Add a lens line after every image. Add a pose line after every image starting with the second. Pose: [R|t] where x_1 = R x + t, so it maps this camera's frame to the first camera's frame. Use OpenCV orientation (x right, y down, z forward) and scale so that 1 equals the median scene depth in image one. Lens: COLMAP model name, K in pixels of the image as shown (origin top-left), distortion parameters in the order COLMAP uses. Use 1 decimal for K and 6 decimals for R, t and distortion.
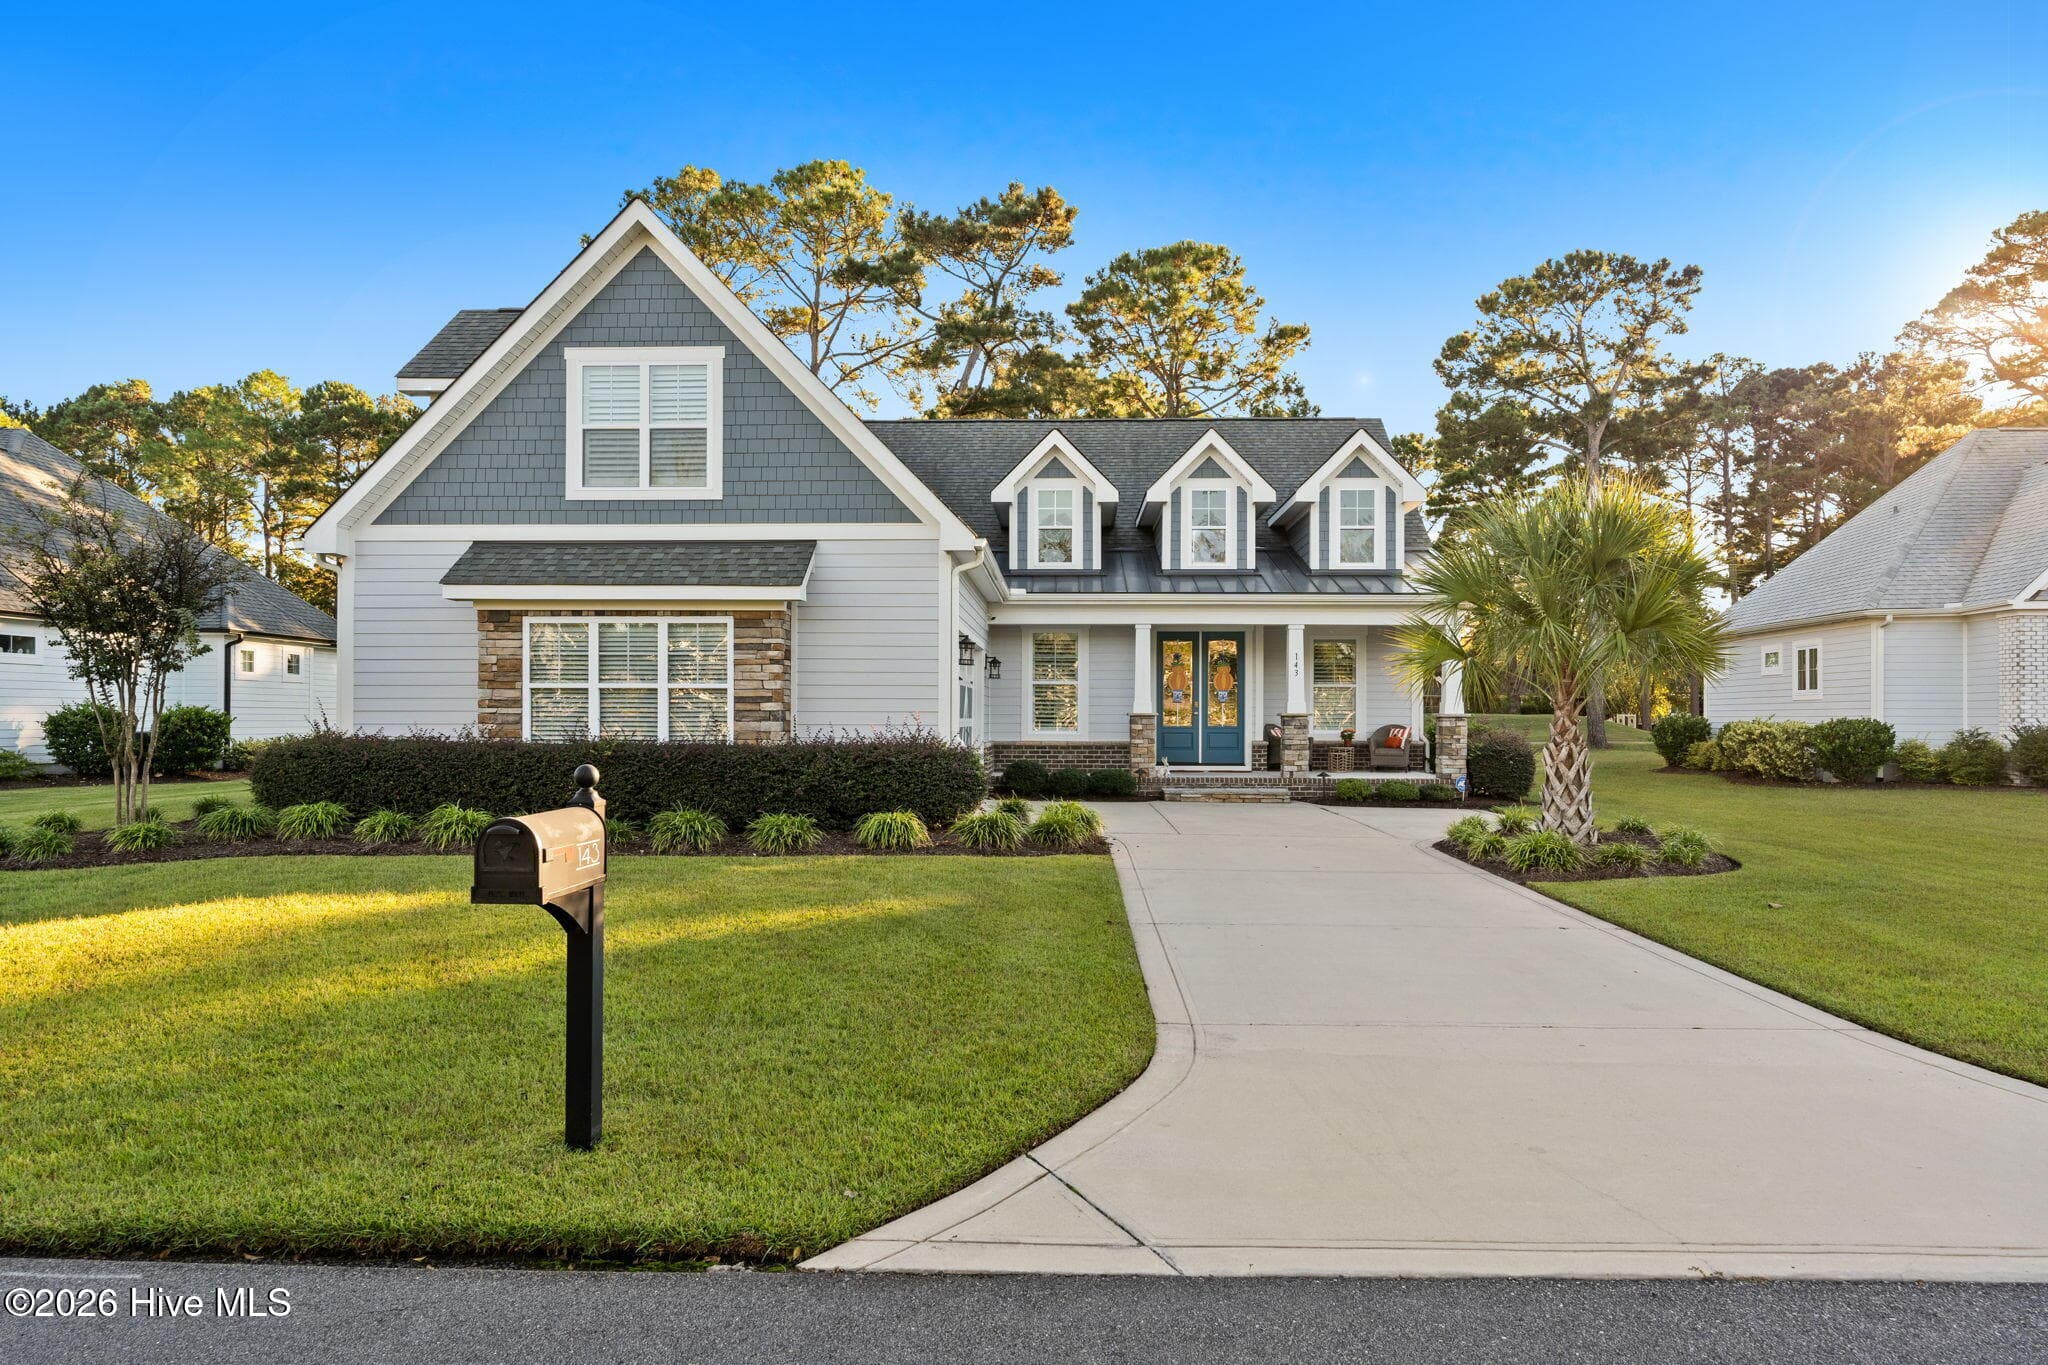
lens RADIAL K [[1290.4, 0, 1024.4], [0, 1290.4, 696.4], [0, 0, 1]] dist [-0.006519, 0.003394]
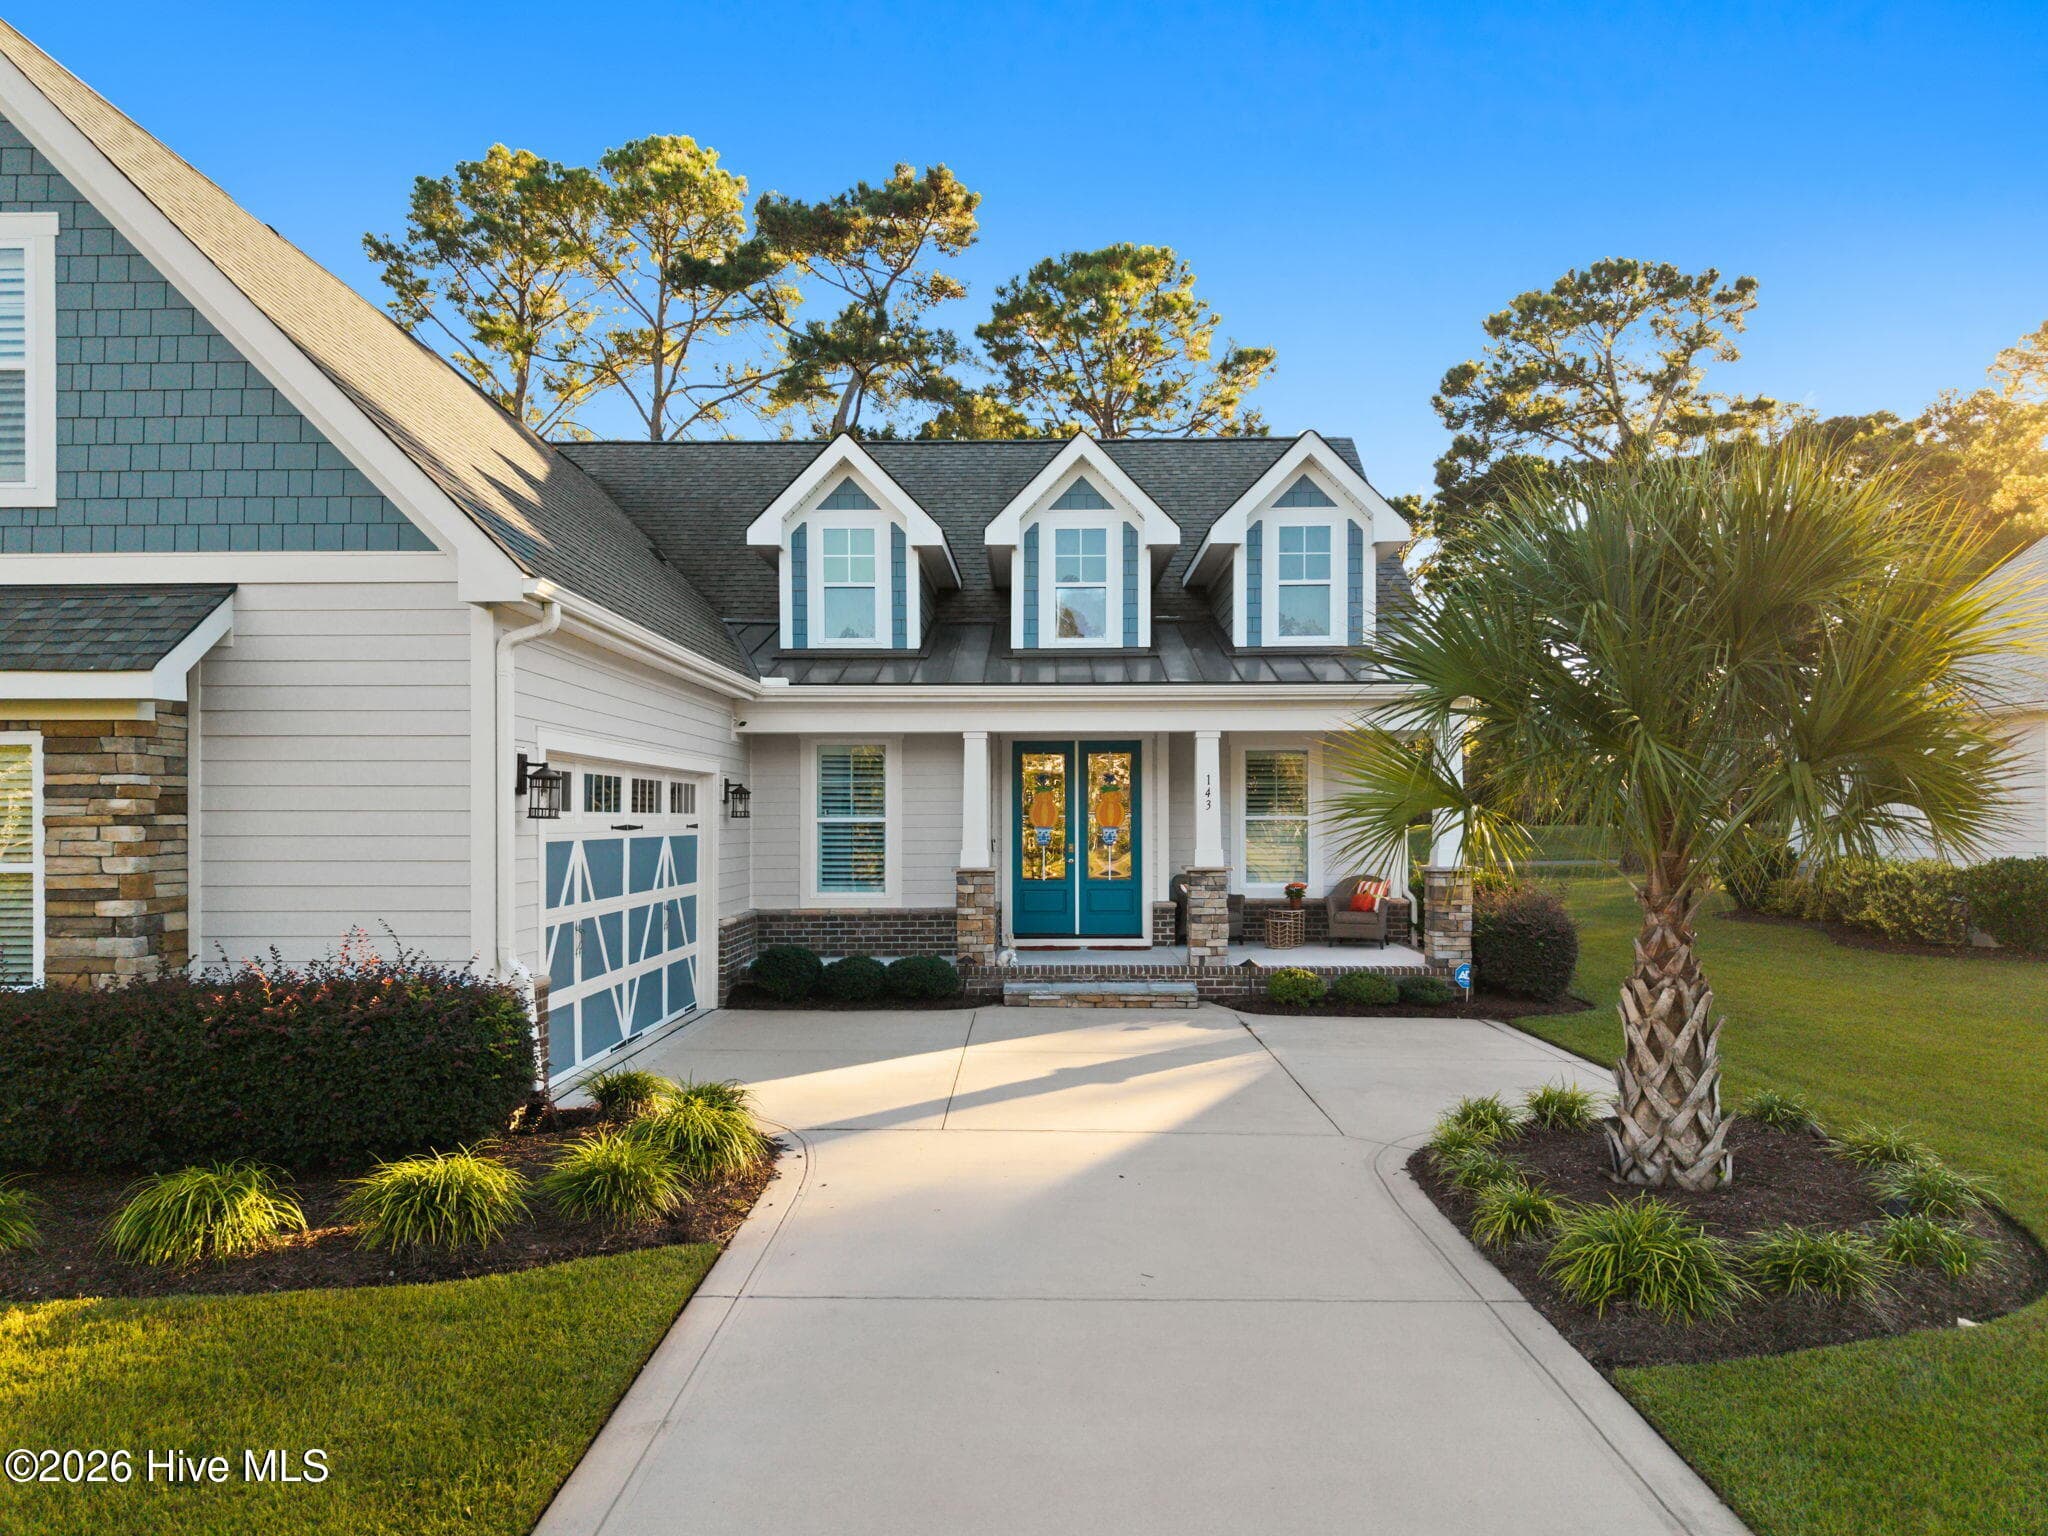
lens RADIAL K [[1406.8, 0, 1030.5], [0, 1406.8, 805.0], [0, 0, 1]] dist [0.030326, -0.040688]
pose [[0.999627, -0.006907, 0.026422, 0.095469], [0.006759, 0.999961, 0.005711, -0.021516], [-0.026460, -0.005530, 0.999635, 0.275384]]
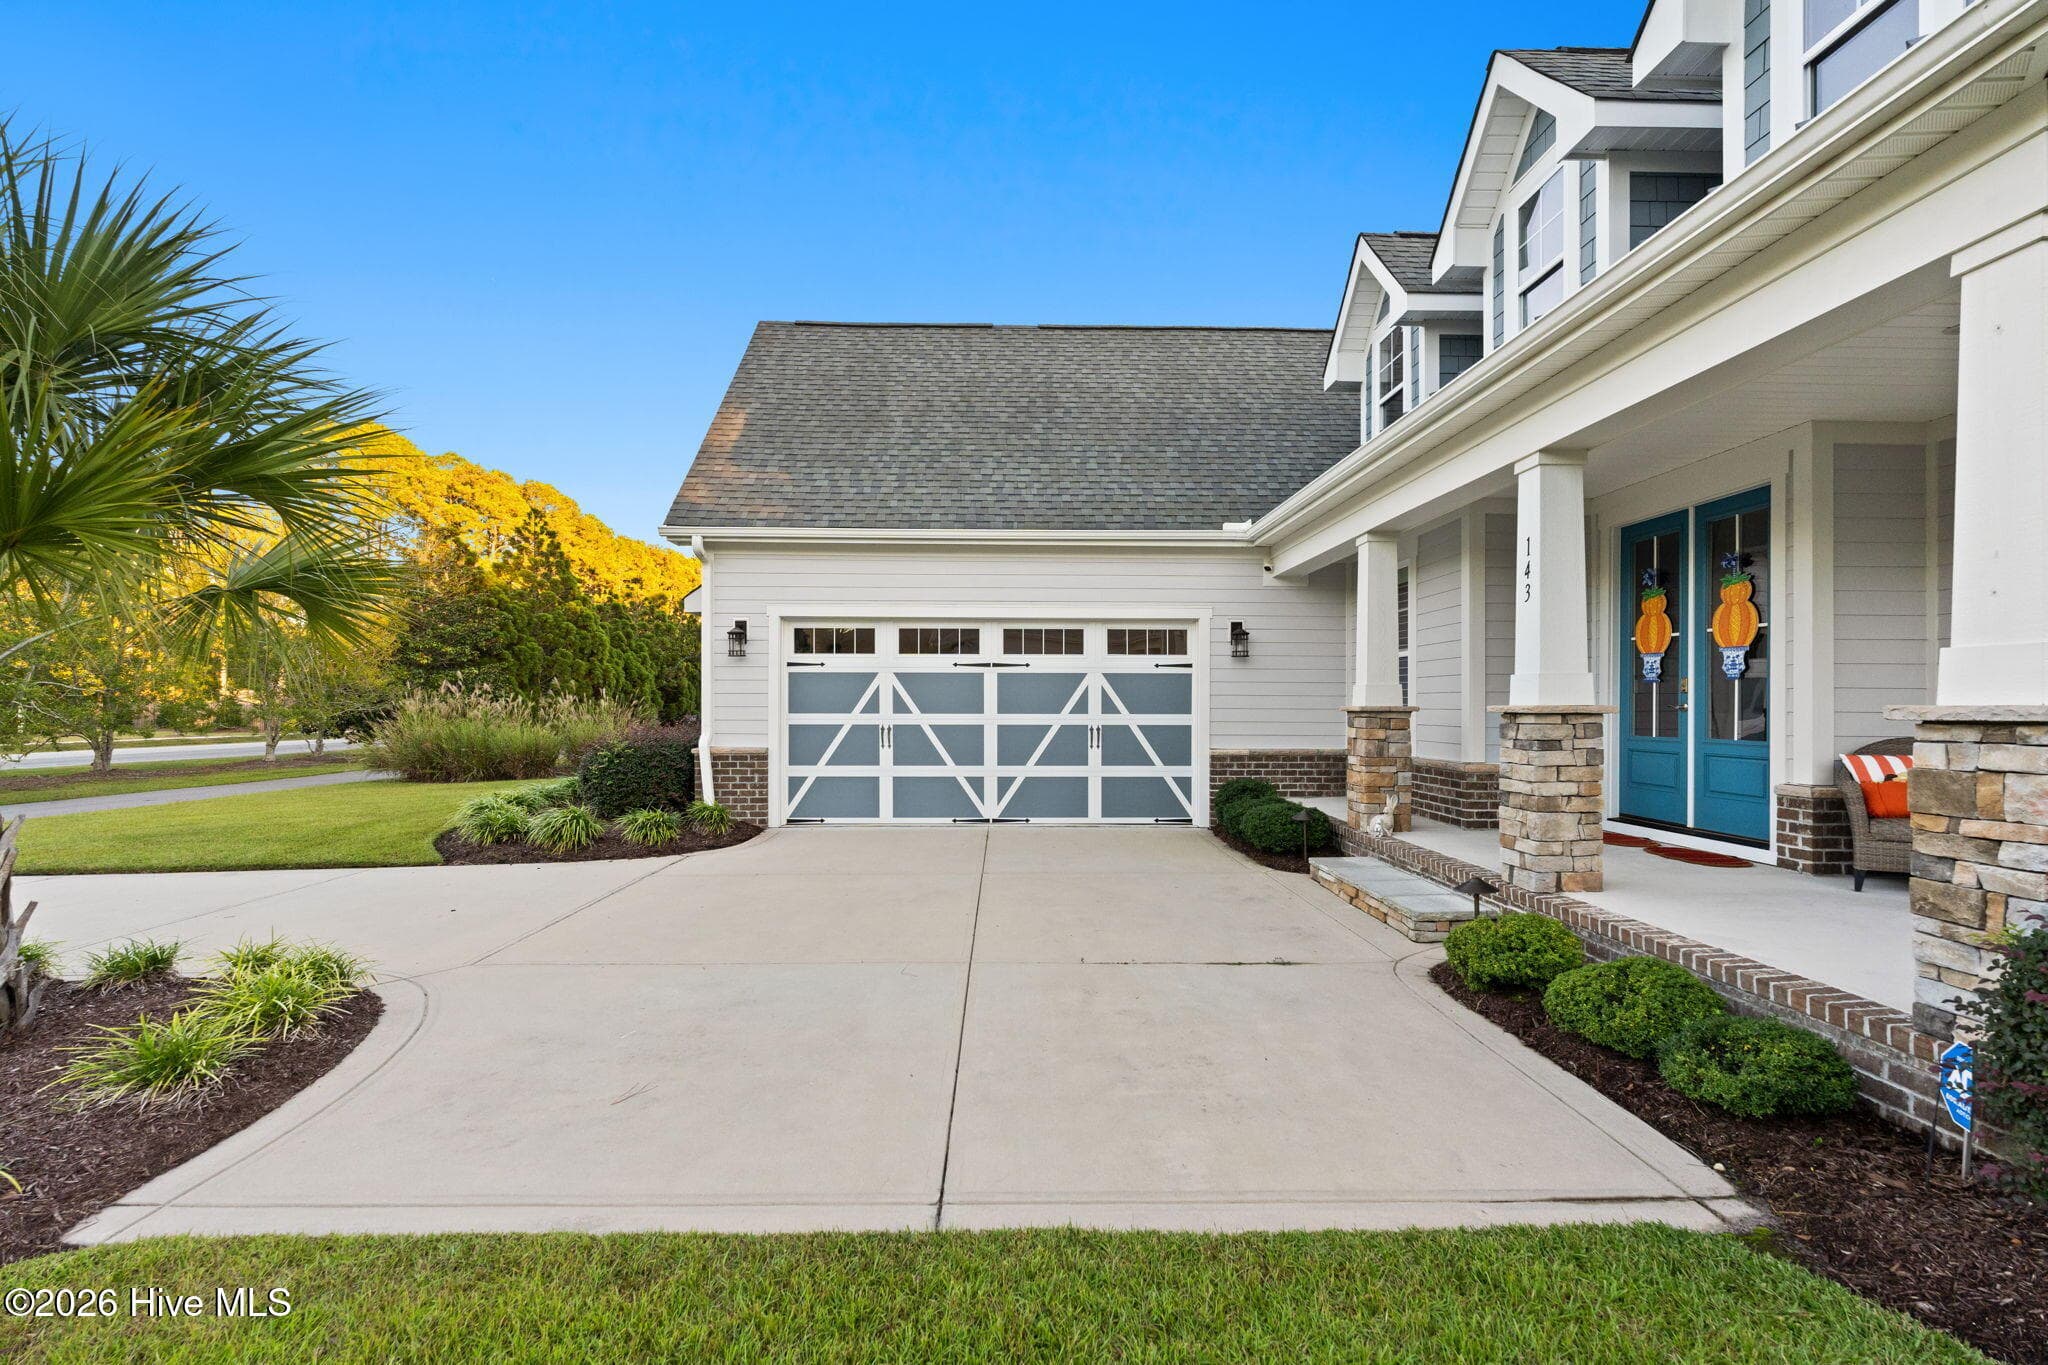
lens RADIAL K [[909.8, 0, 1017.2], [0, 909.8, 707.4], [0, 0, 1]] dist [-0.000848, -0.000270]
pose [[0.044227, -0.002162, -0.999019, 0.425716], [0.011071, 0.999937, -0.001674, 0.011128], [0.998960, -0.010986, 0.044248, 0.793373]]
